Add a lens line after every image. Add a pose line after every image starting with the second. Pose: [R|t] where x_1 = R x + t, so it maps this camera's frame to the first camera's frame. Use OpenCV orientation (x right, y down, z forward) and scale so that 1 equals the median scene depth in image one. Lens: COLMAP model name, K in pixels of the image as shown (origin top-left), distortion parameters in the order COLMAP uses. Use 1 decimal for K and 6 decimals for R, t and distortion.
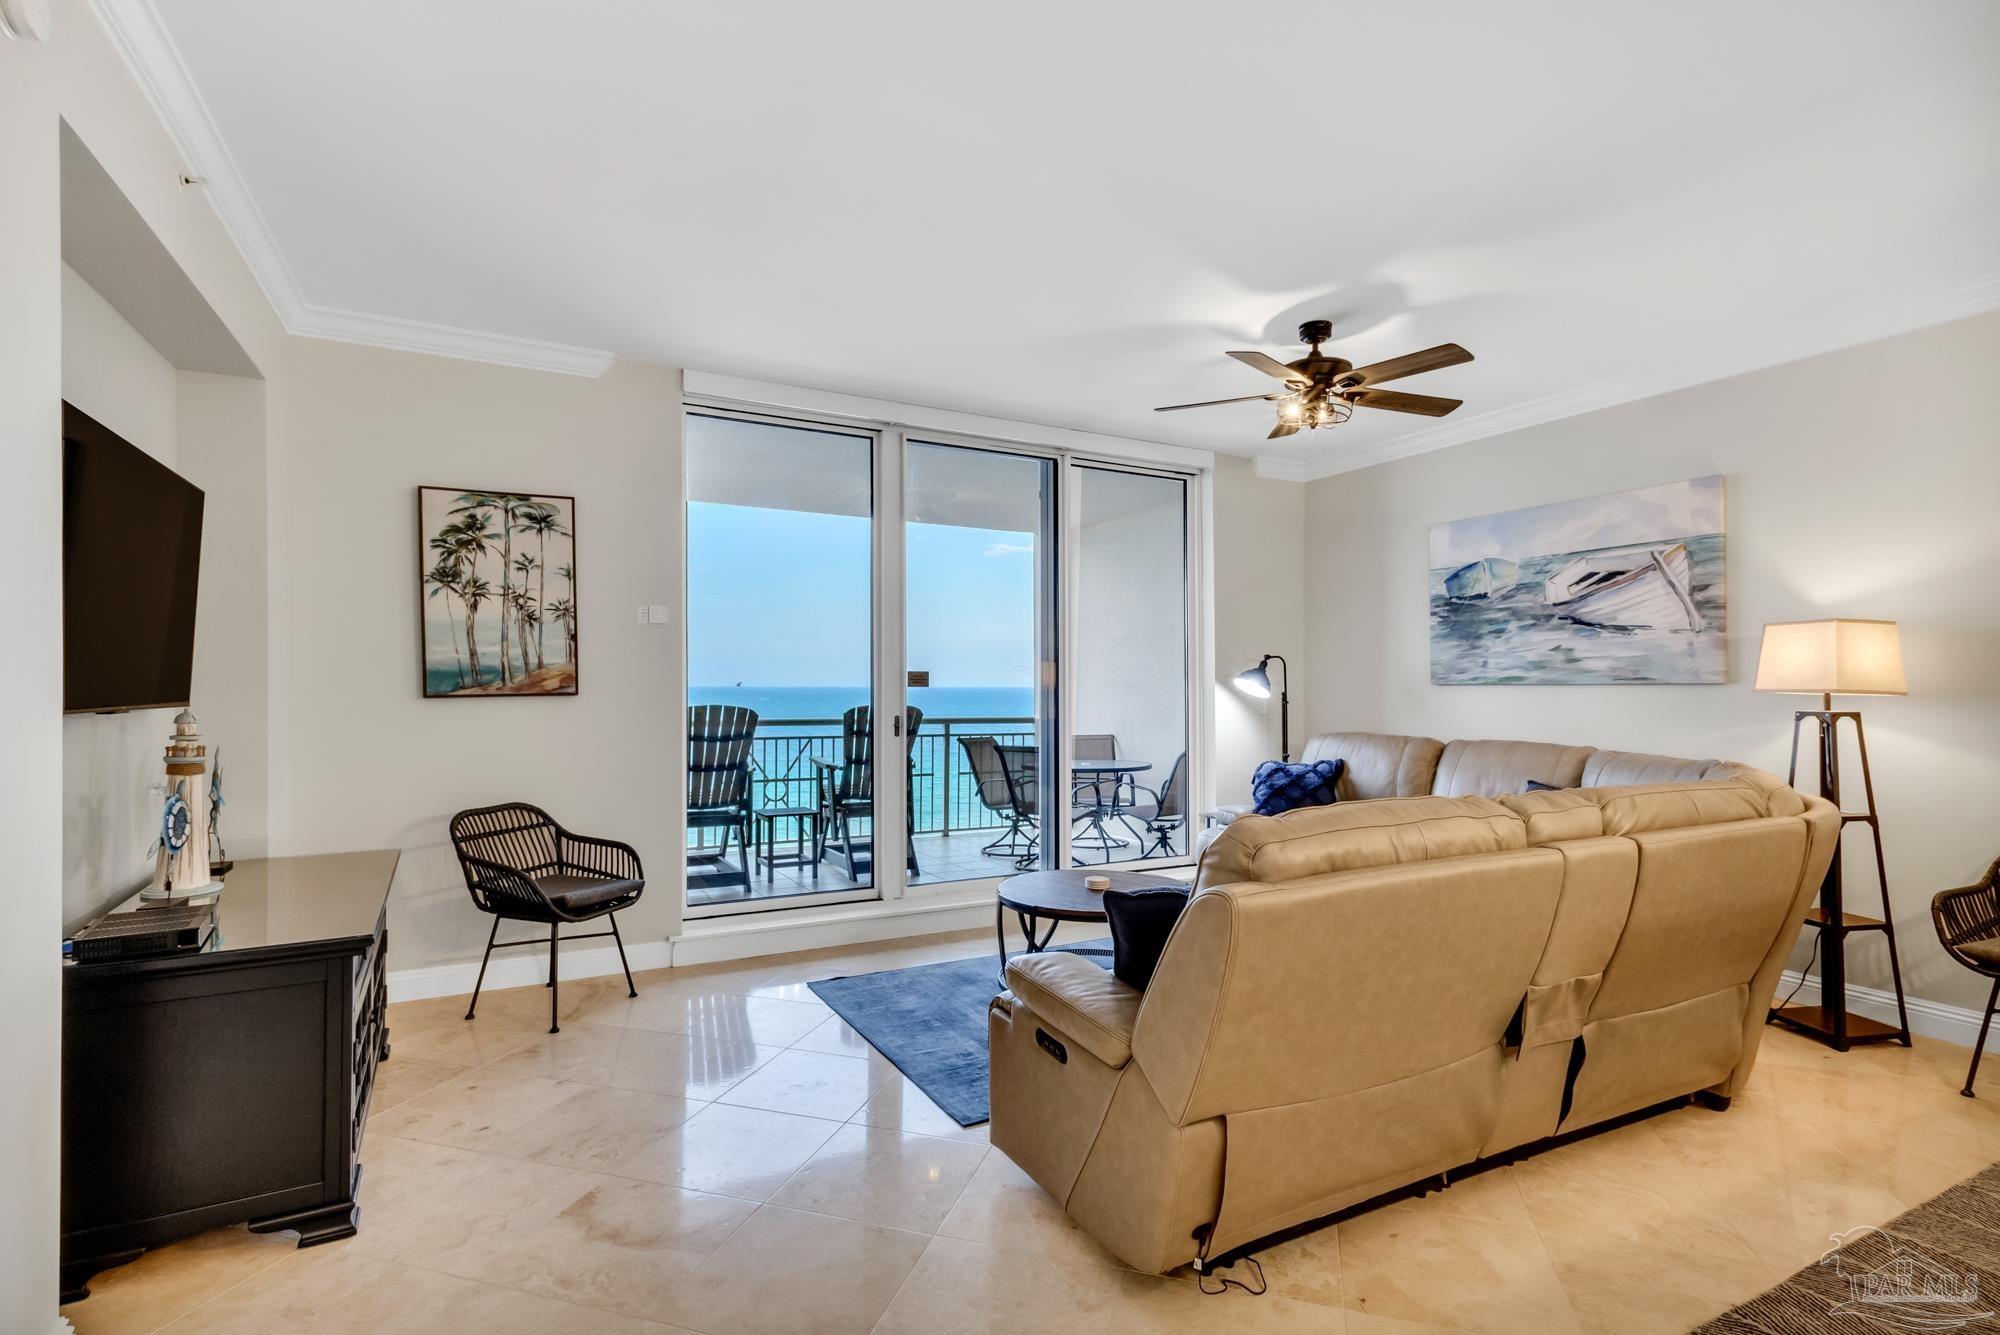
lens RADIAL K [[918.7, 0, 1040.2], [0, 918.7, 684.5], [0, 0, 1]] dist [-0.001803, -0.000824]
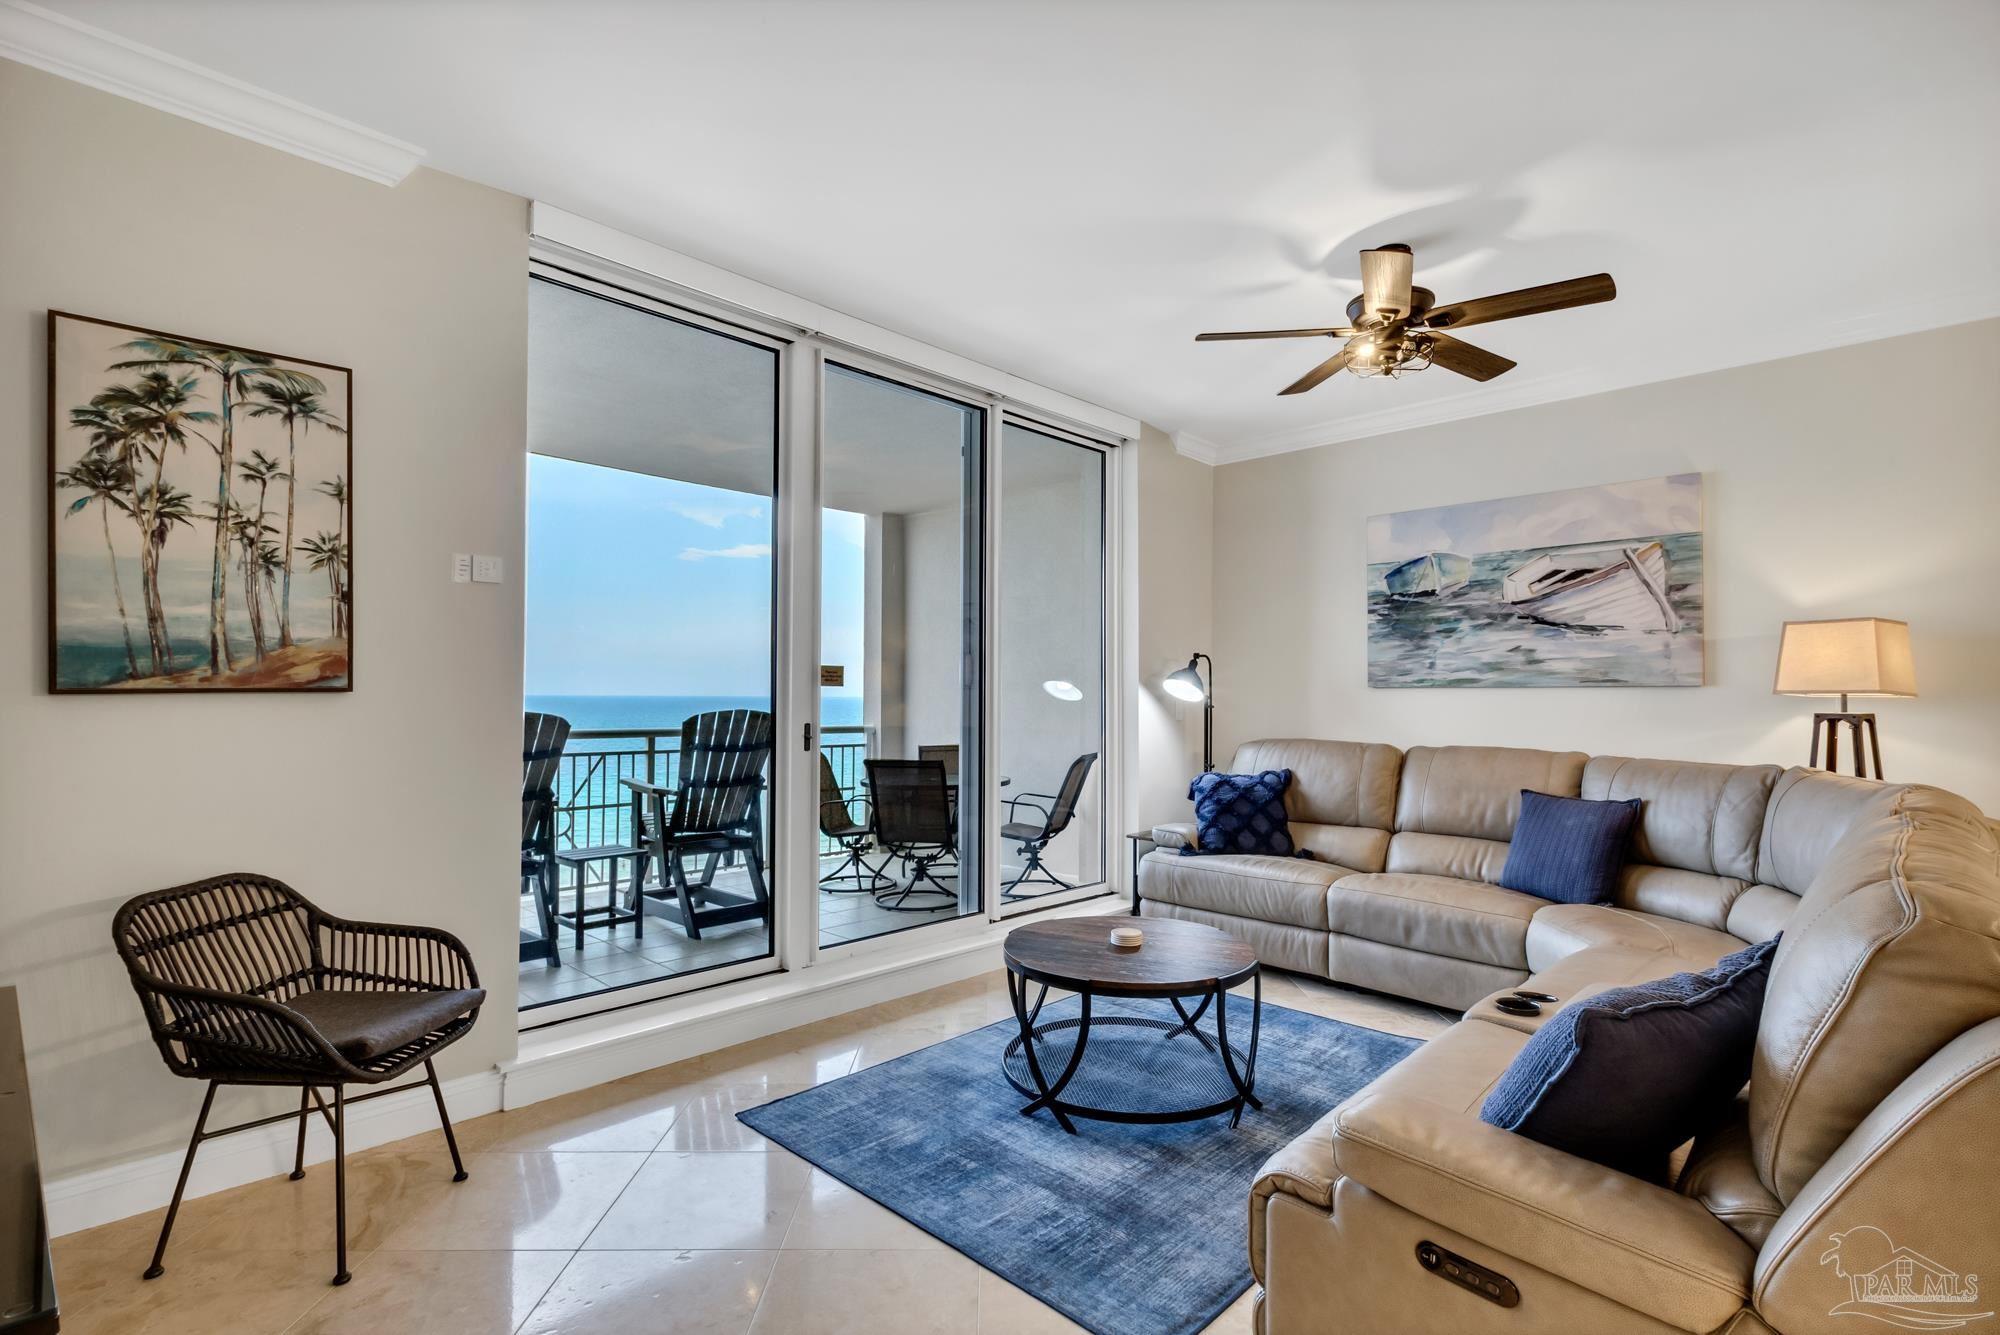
lens RADIAL K [[918.2, 0, 1020.7], [0, 918.2, 680.0], [0, 0, 1]] dist [0.001512, -0.004119]
pose [[0.960425, 0.007912, 0.278425, -0.245156], [-0.003825, 0.999877, -0.015217, 0.011550], [-0.278511, 0.013550, 0.960337, 0.286239]]
